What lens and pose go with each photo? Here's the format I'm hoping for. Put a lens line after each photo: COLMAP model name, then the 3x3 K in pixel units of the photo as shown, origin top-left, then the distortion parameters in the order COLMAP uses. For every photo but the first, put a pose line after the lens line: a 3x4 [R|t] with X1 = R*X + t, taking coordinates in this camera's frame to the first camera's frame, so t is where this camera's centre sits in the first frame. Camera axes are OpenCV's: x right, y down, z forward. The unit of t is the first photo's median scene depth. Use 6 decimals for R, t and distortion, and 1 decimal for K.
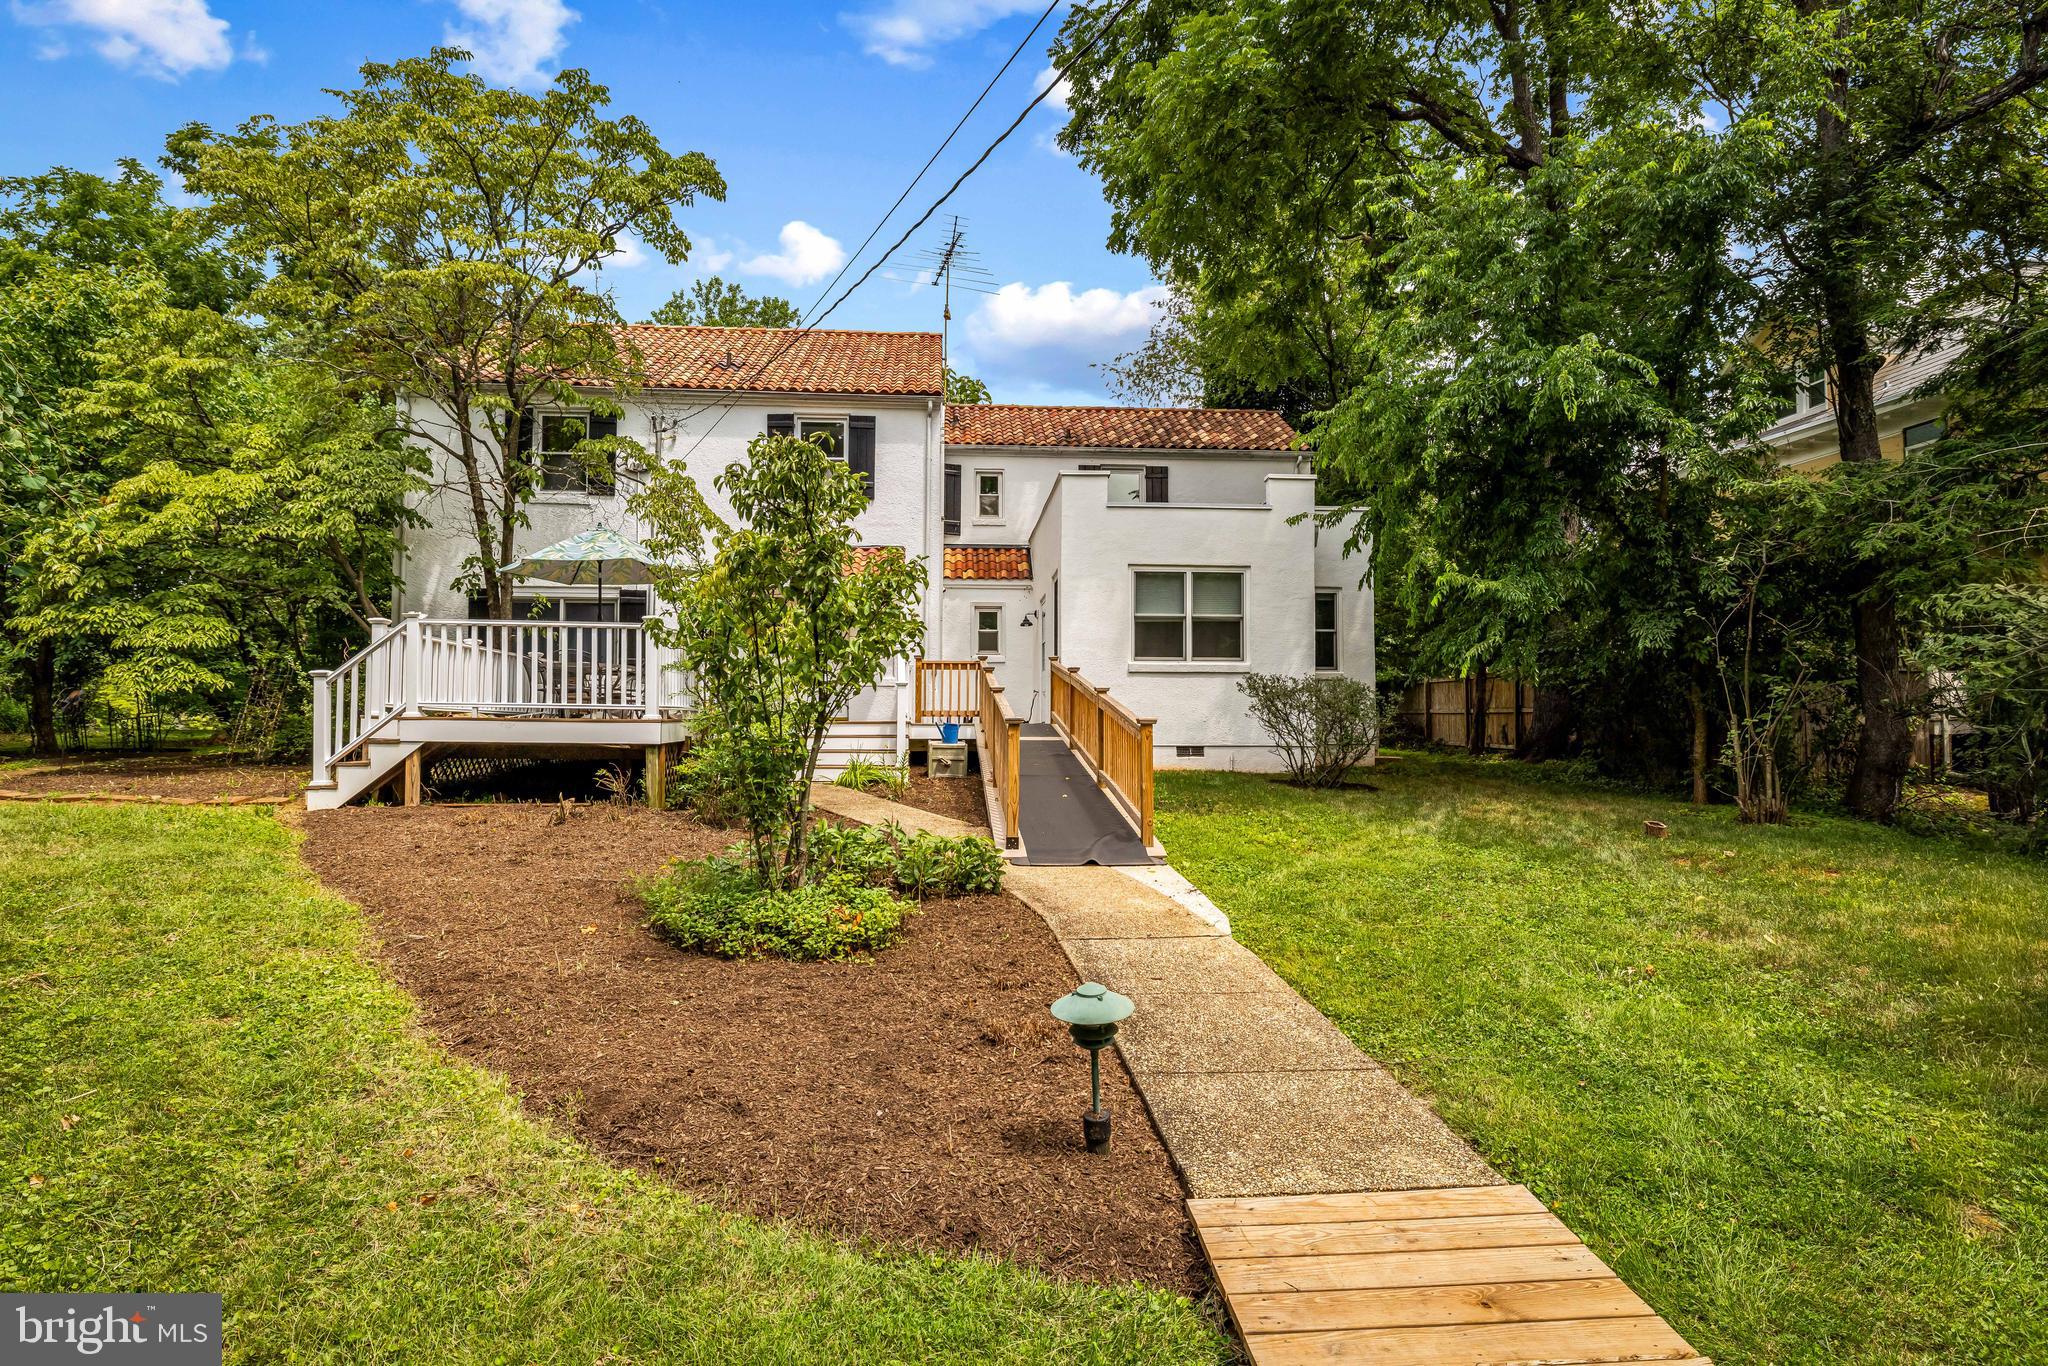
lens RADIAL K [[1053.3, 0, 1024.0], [0, 1053.3, 683.0], [0, 0, 1]] dist [0.000109, -0.000196]
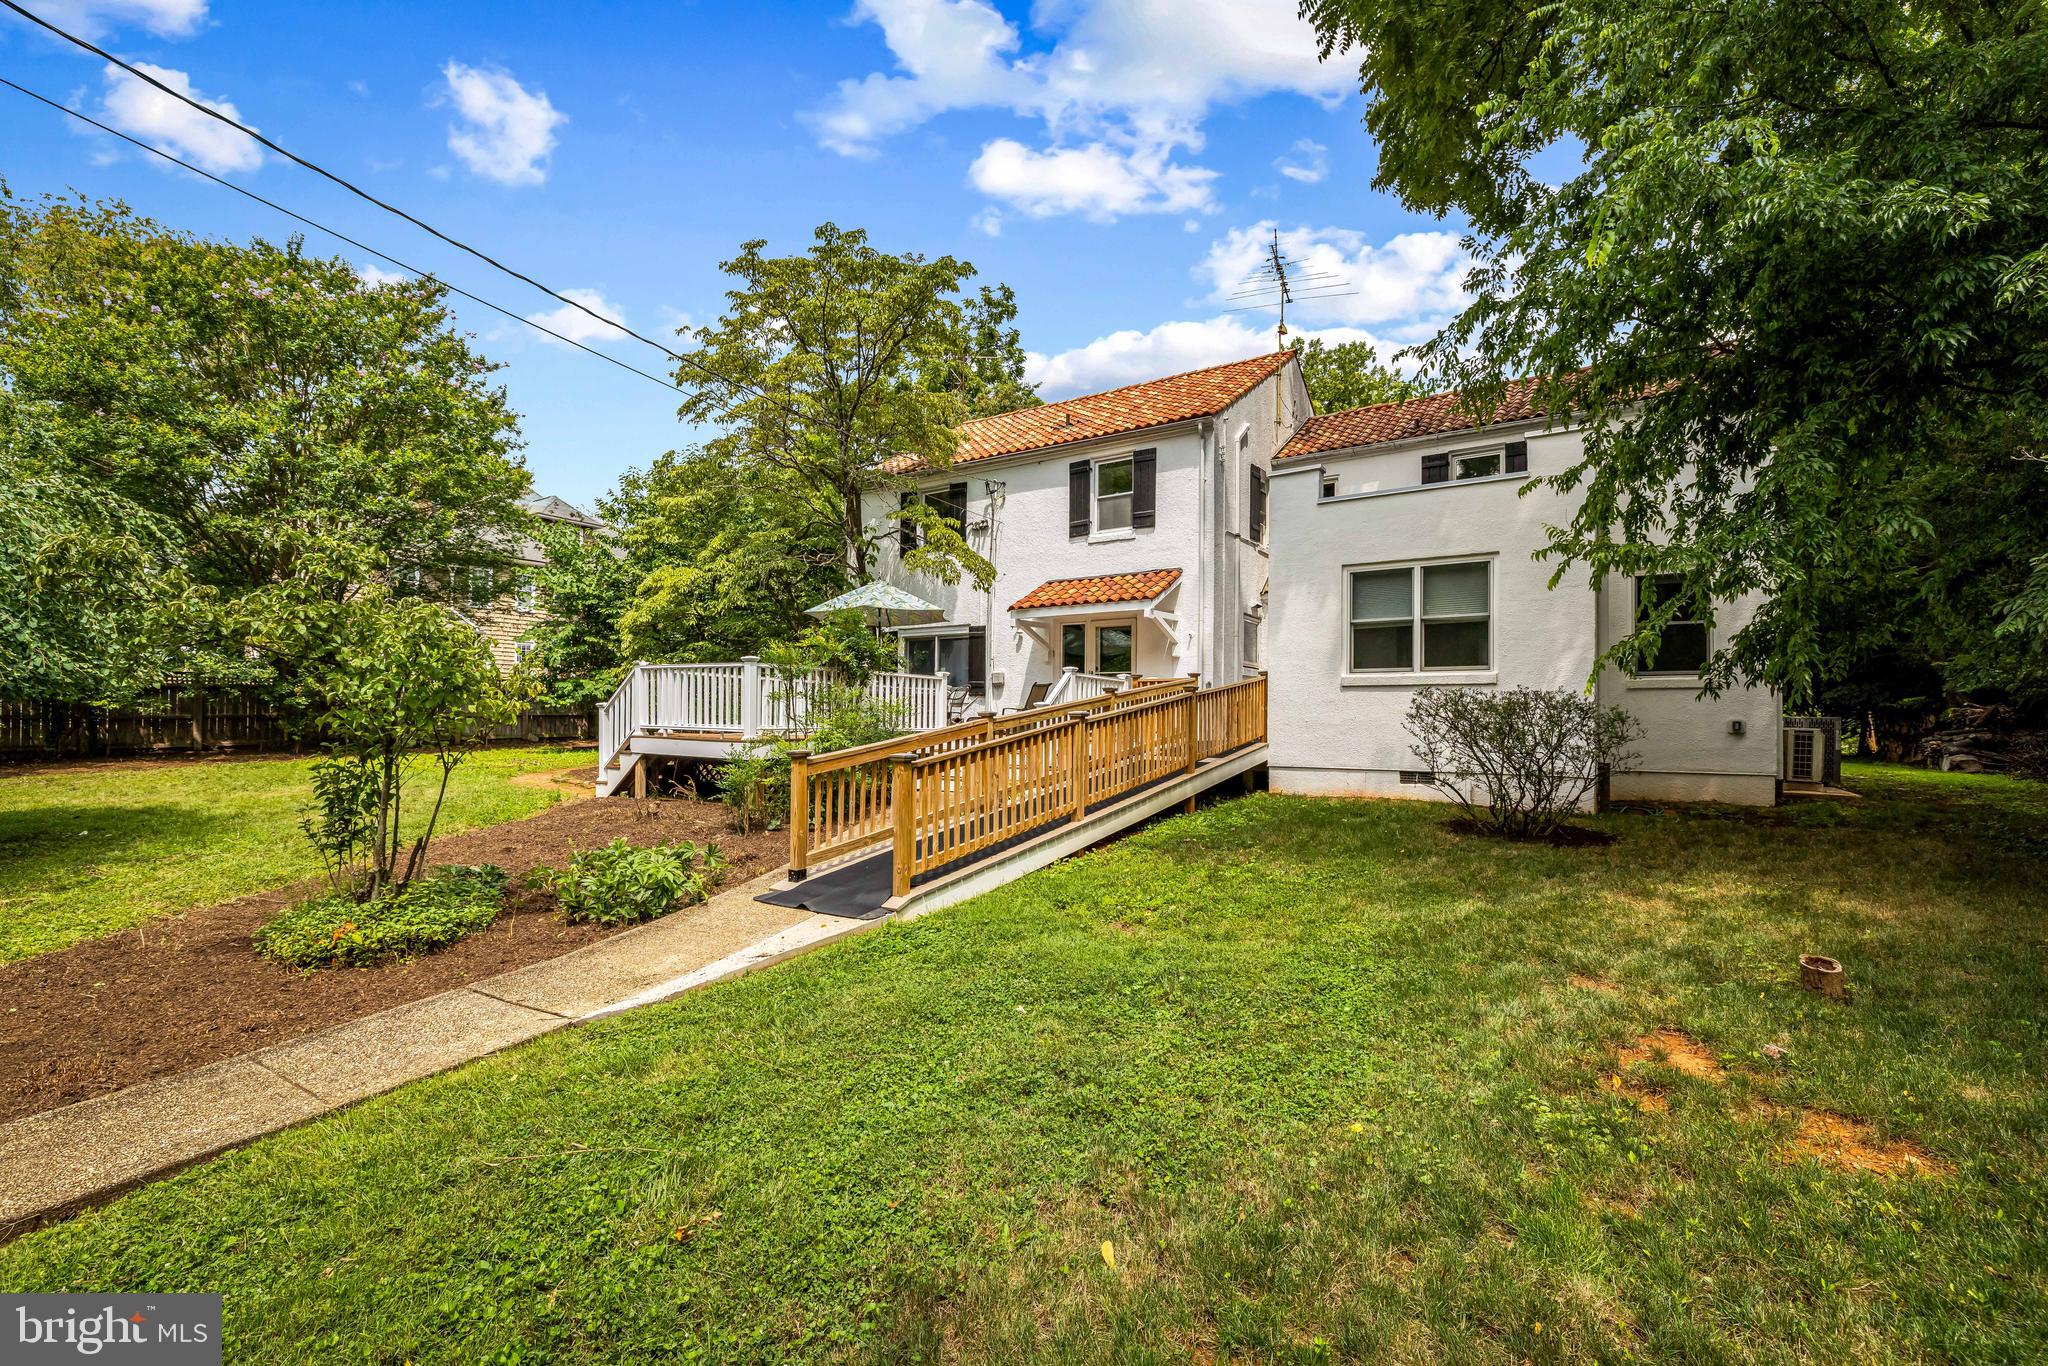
lens RADIAL K [[882.3, 0, 1024.3], [0, 882.3, 703.0], [0, 0, 1]] dist [-0.002436, -0.000246]
pose [[0.788677, -0.006325, -0.614776, 0.343799], [0.017837, 0.999762, 0.012597, -0.010238], [0.614549, -0.020900, 0.788601, 0.240722]]
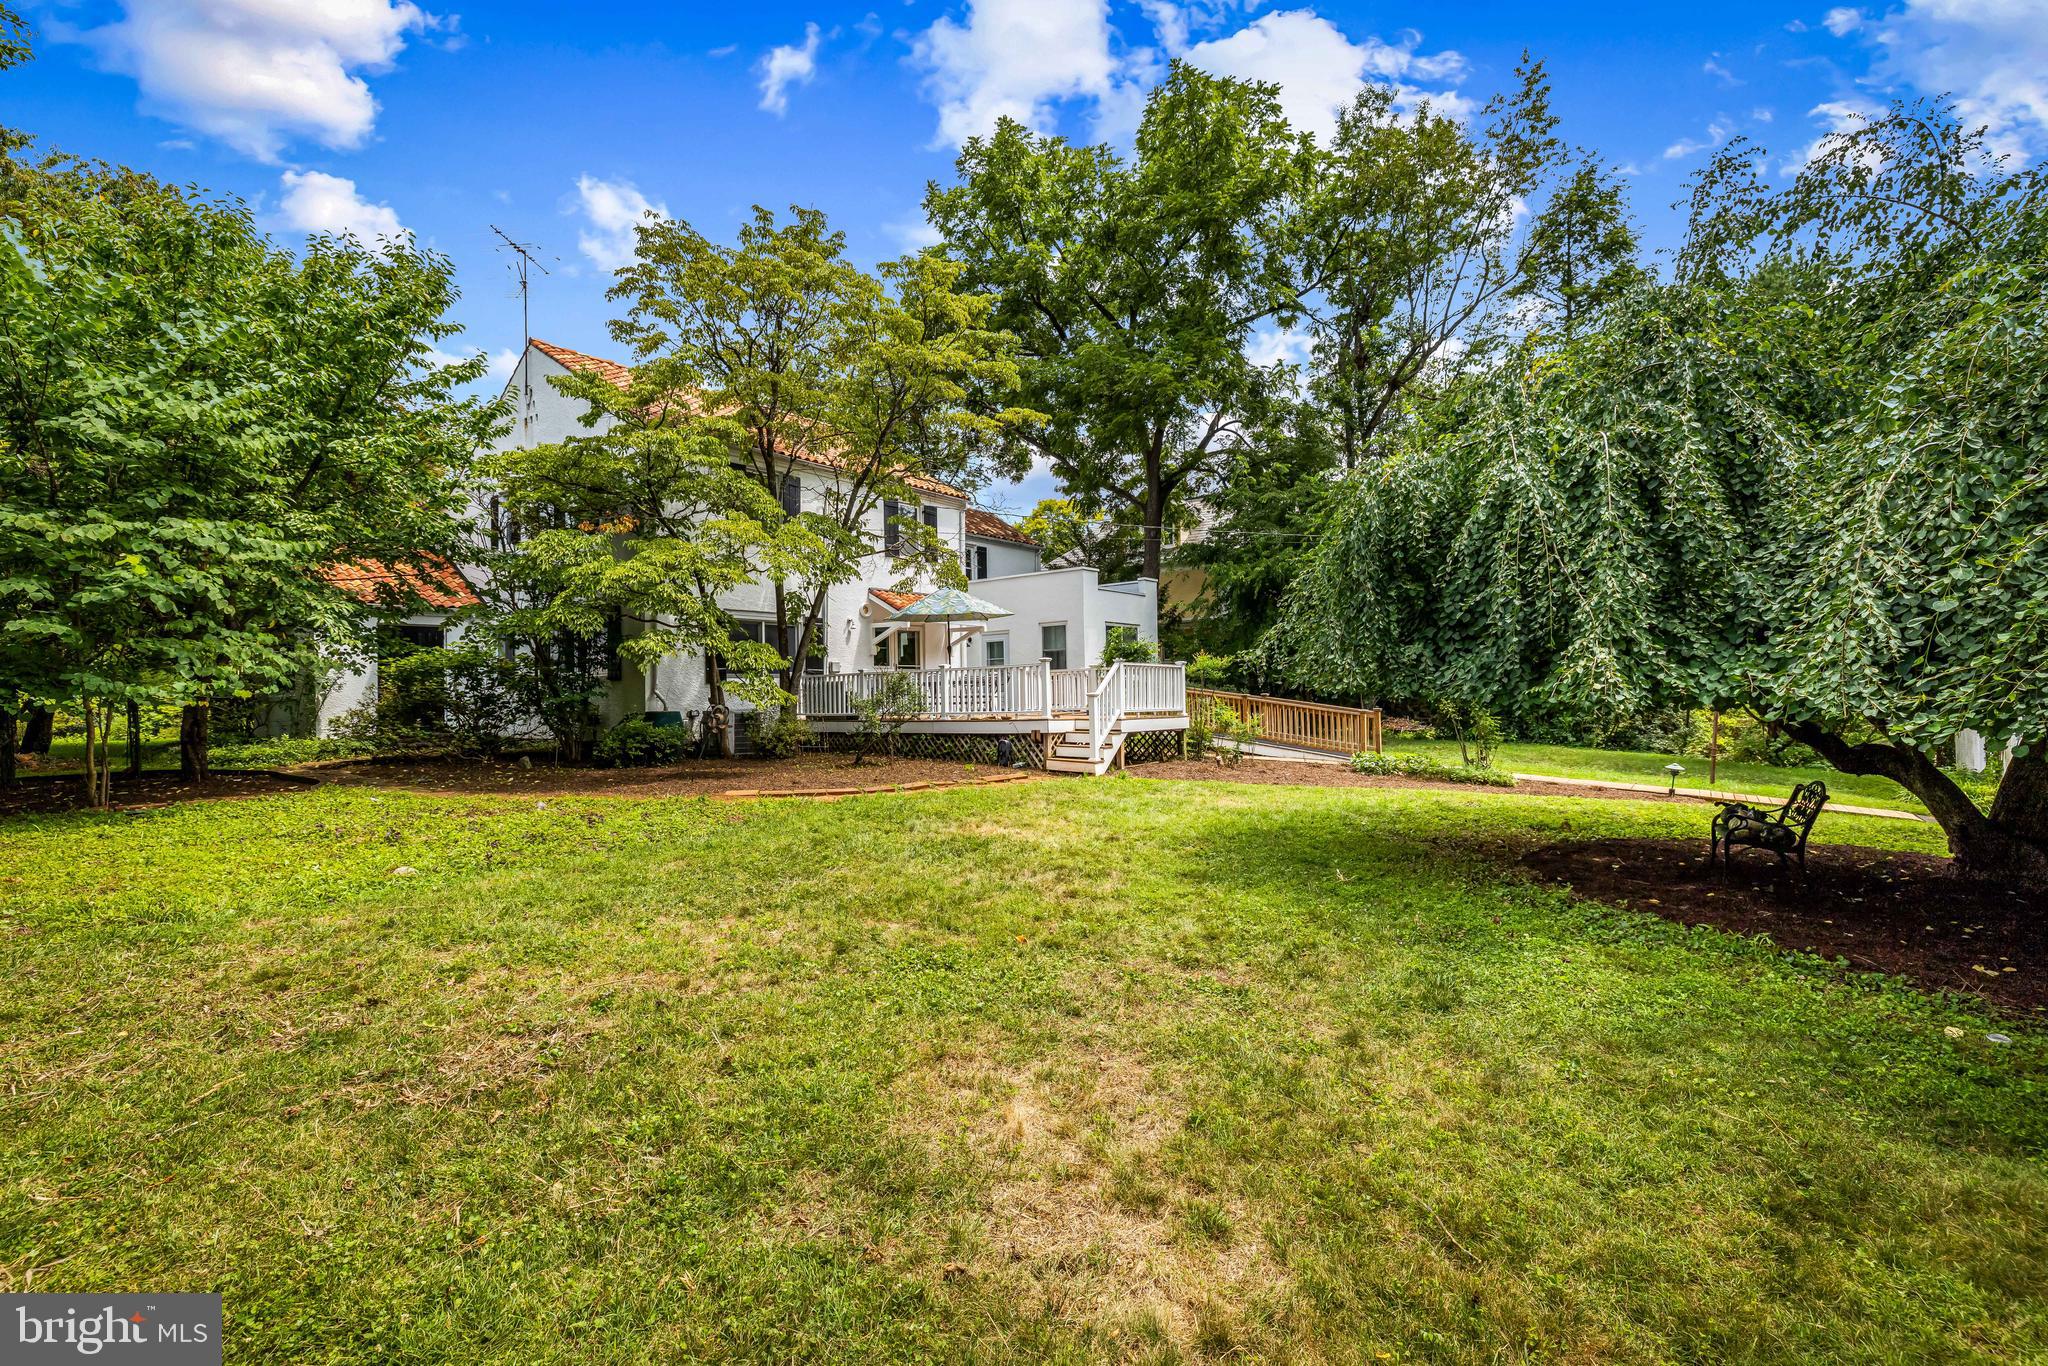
lens RADIAL K [[862.4, 0, 1024.0], [0, 862.4, 683.0], [0, 0, 1]] dist [-0.001920, 0.000000]
pose [[0.667934, -0.008673, 0.744170, -1.099133], [-0.008726, 0.999772, 0.019484, -0.031487], [-0.744169, -0.019508, 0.667706, 0.106072]]
